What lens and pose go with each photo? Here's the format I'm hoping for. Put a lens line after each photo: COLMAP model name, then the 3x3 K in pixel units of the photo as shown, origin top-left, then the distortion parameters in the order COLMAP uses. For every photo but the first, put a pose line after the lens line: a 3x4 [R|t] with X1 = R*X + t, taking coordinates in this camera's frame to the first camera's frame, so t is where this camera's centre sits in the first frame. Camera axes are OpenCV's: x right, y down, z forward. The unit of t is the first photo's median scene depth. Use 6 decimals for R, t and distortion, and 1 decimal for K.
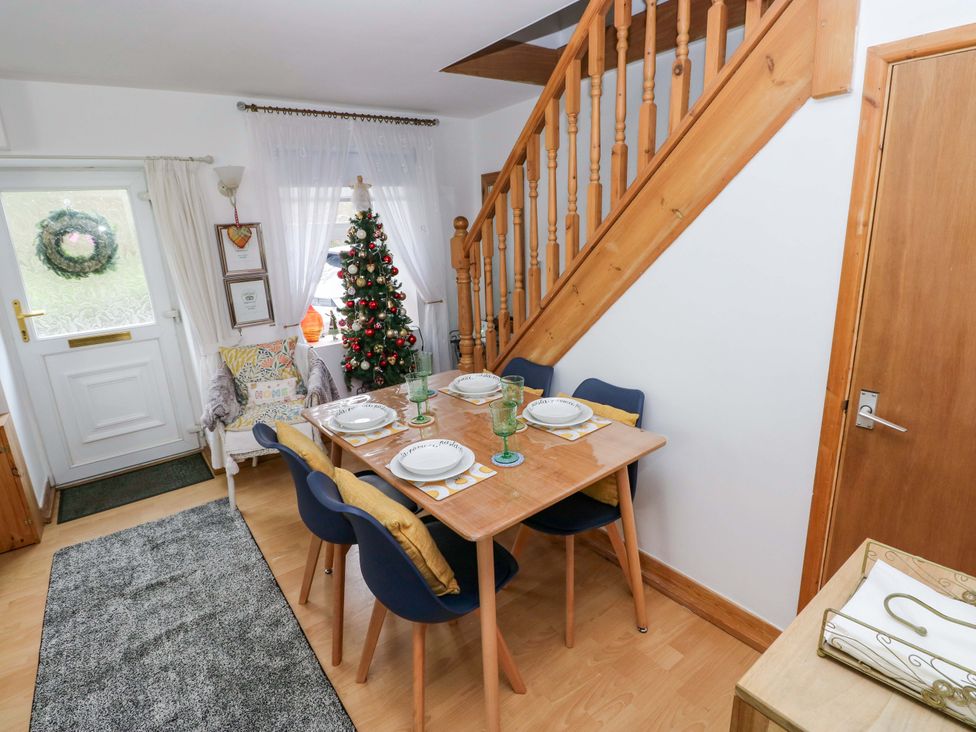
lens RADIAL K [[514.5, 0, 487.1], [0, 514.5, 358.9], [0, 0, 1]] dist [0.000125, -0.011800]
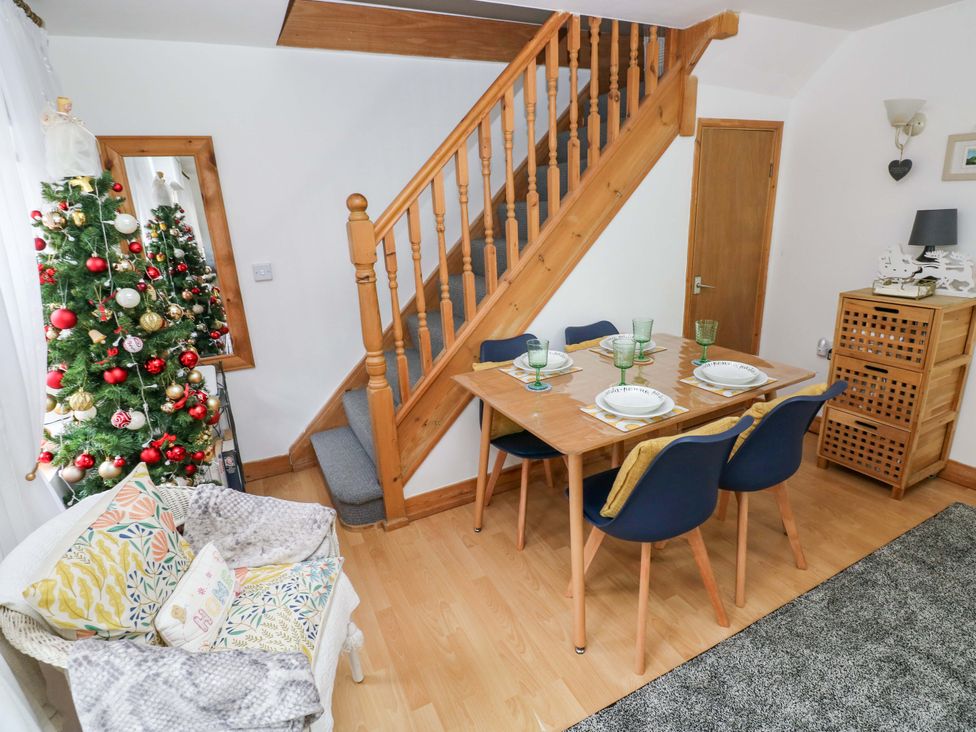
lens RADIAL K [[508.8, 0, 488.1], [0, 508.8, 357.4], [0, 0, 1]] dist [0.002752, -0.012801]
pose [[0.191135, -0.239876, 0.951802, -1.239543], [0.287723, 0.940777, 0.179318, -0.205384], [-0.938447, 0.239581, 0.248833, 1.092697]]
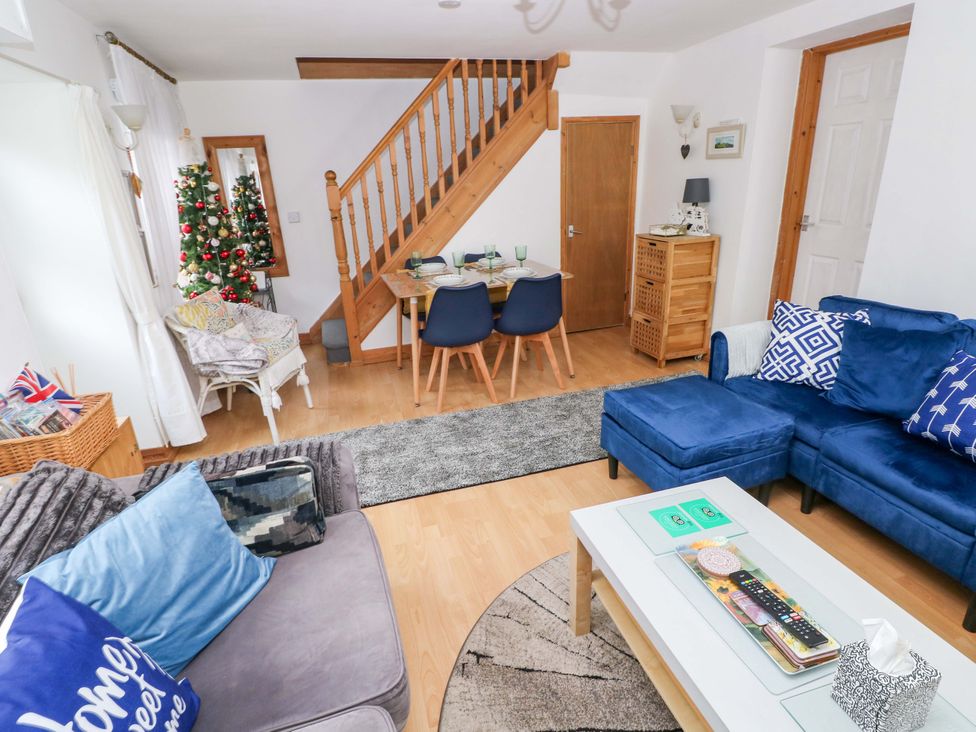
lens RADIAL K [[514.5, 0, 487.1], [0, 514.5, 358.9], [0, 0, 1]] dist [0.000125, -0.011800]
pose [[0.352645, -0.281312, 0.892471, -2.016018], [0.269089, 0.943944, 0.191210, 0.075941], [-0.896232, 0.172725, 0.408575, 0.236075]]
